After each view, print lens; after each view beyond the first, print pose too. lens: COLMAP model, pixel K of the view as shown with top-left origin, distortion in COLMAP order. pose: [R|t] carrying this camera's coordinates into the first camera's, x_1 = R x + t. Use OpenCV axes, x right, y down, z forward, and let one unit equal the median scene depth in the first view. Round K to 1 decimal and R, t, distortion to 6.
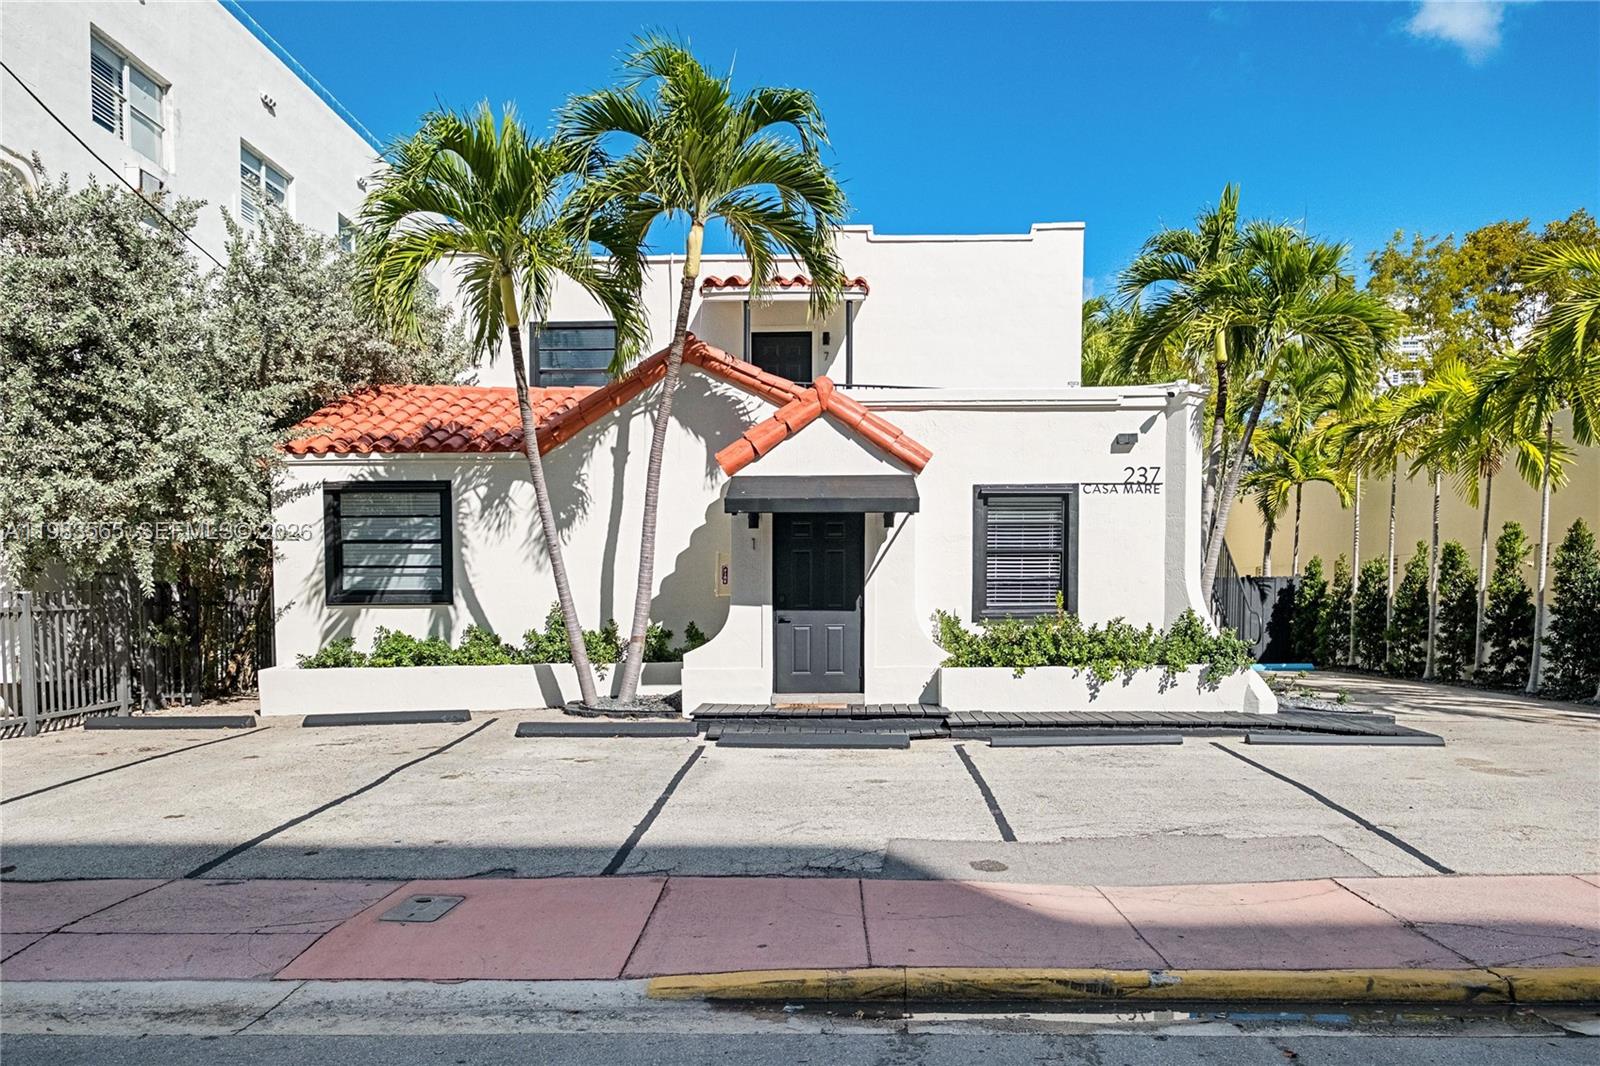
lens RADIAL K [[1089.1, 0, 800.2], [0, 1089.1, 656.3], [0, 0, 1]] dist [0.001078, 0.001145]
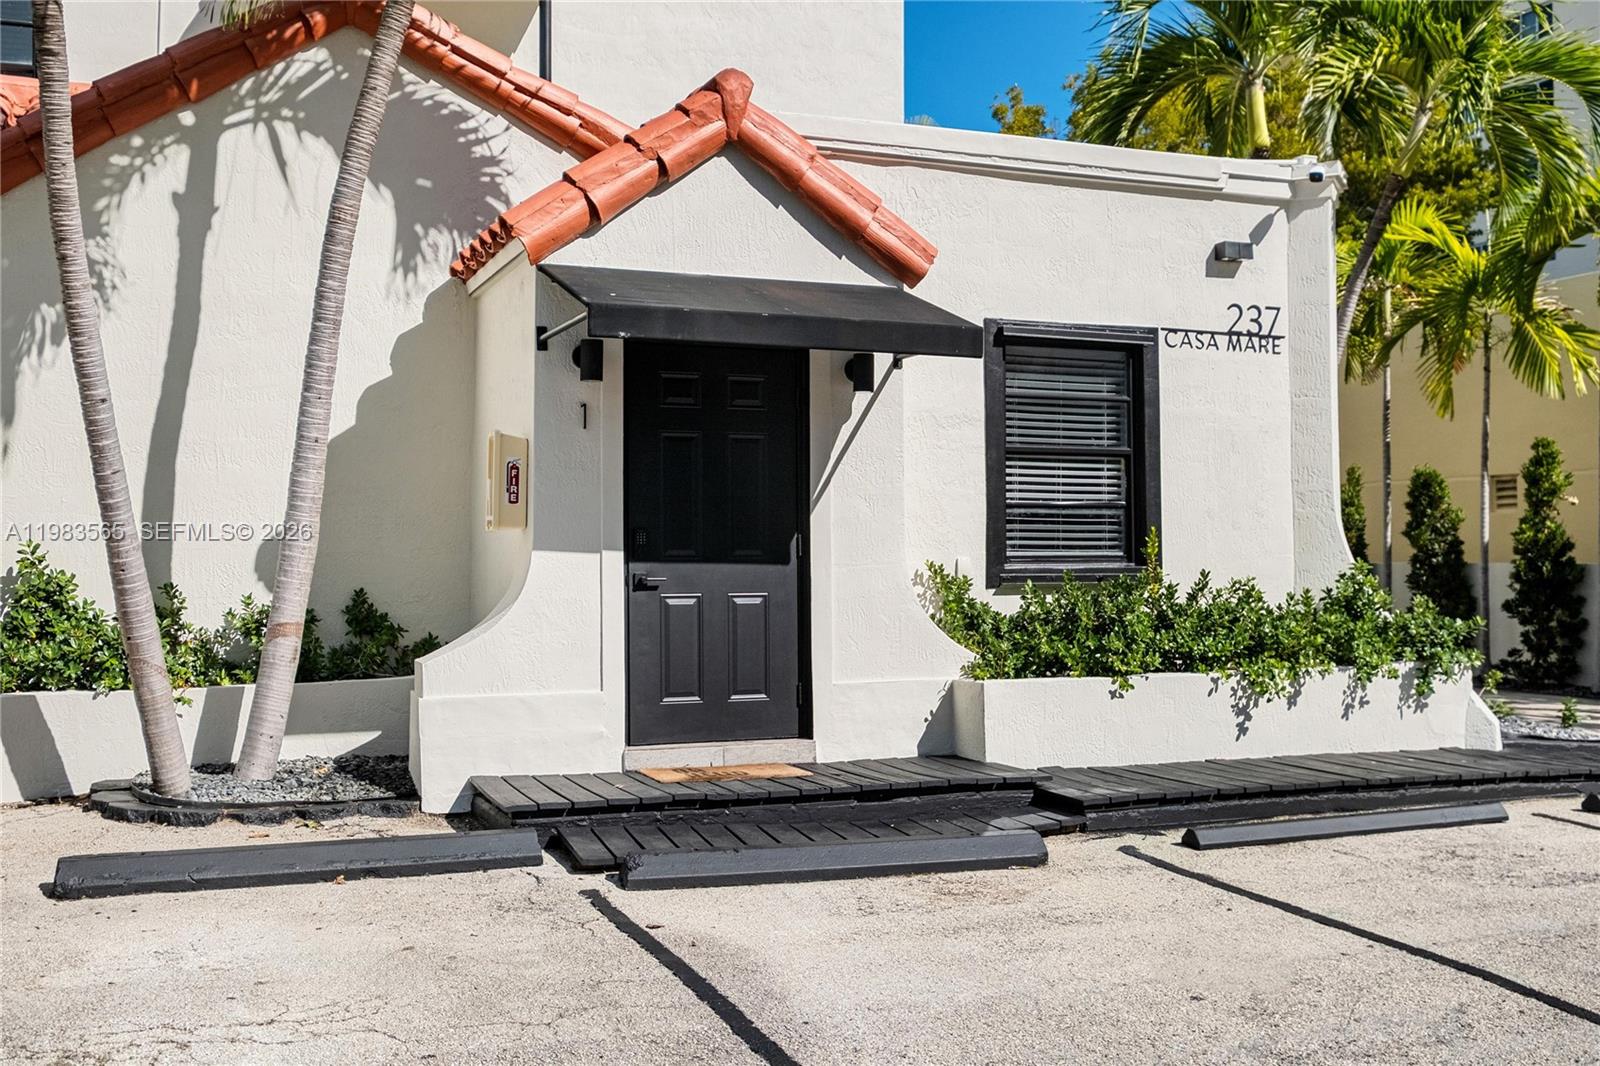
lens RADIAL K [[1640.5, 0, 800.0], [0, 1640.5, 533.0], [0, 0, 1]] dist [0.012415, -0.000559]
pose [[0.919824, 0.010426, 0.392193, -0.223363], [0.016105, 0.997801, -0.064295, -0.009236], [-0.392001, 0.065457, 0.917633, 0.338171]]
